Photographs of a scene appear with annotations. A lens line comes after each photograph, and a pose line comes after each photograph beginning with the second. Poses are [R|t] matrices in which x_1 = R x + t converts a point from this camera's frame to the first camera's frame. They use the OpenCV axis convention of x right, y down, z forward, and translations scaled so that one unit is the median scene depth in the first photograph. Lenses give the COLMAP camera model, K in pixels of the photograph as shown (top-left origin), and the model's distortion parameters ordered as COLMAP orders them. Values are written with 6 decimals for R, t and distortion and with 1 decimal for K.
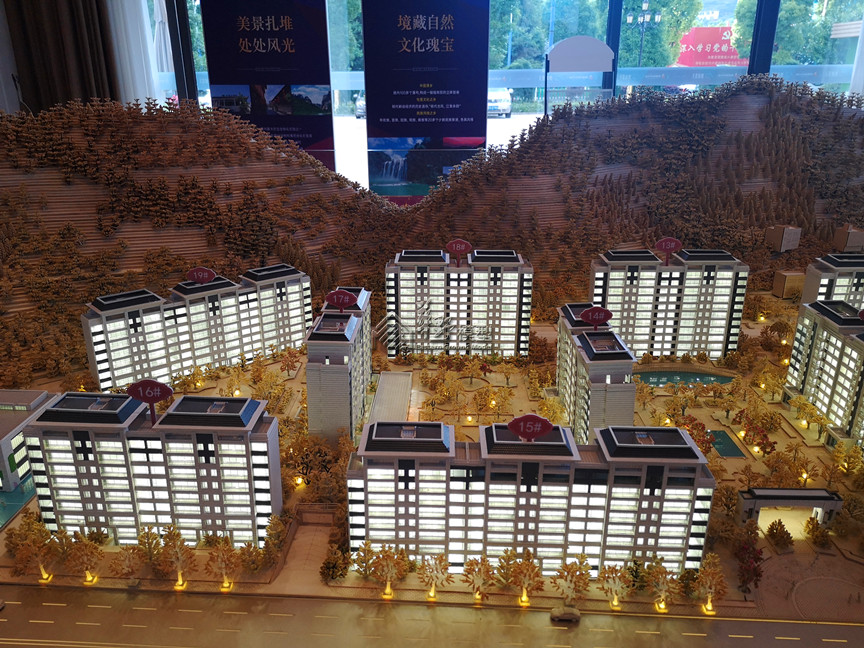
lens RADIAL K [[670.0, 0, 427.2], [0, 670.0, 323.0], [0, 0, 1]] dist [0.095579, -0.123107]
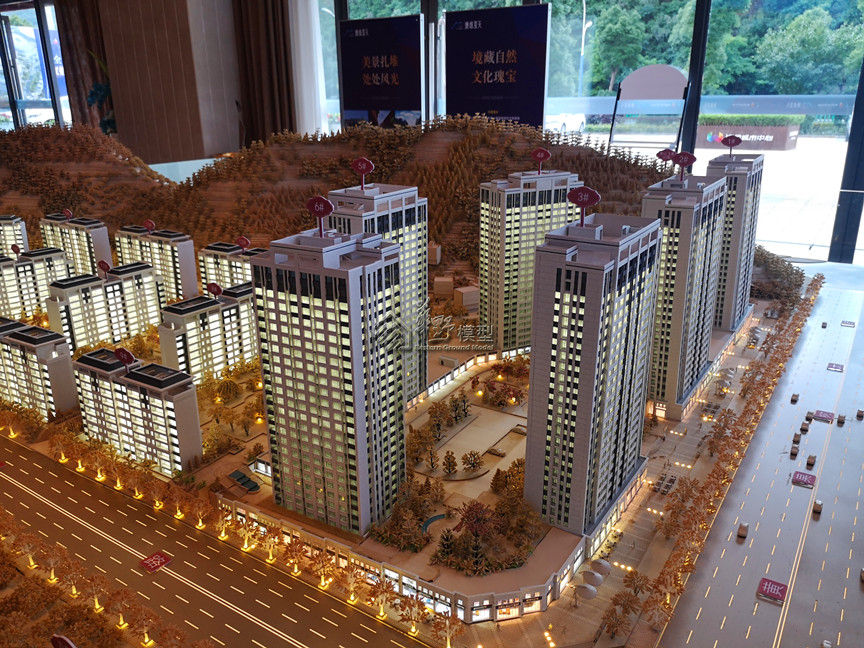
lens RADIAL K [[670.0, 0, 427.2], [0, 670.0, 323.0], [0, 0, 1]] dist [0.095579, -0.123107]
pose [[0.854501, 0.167516, -0.491697, 0.526006], [-0.179071, 0.983546, 0.023884, -0.013825], [0.487608, 0.067640, 0.870439, -0.007329]]
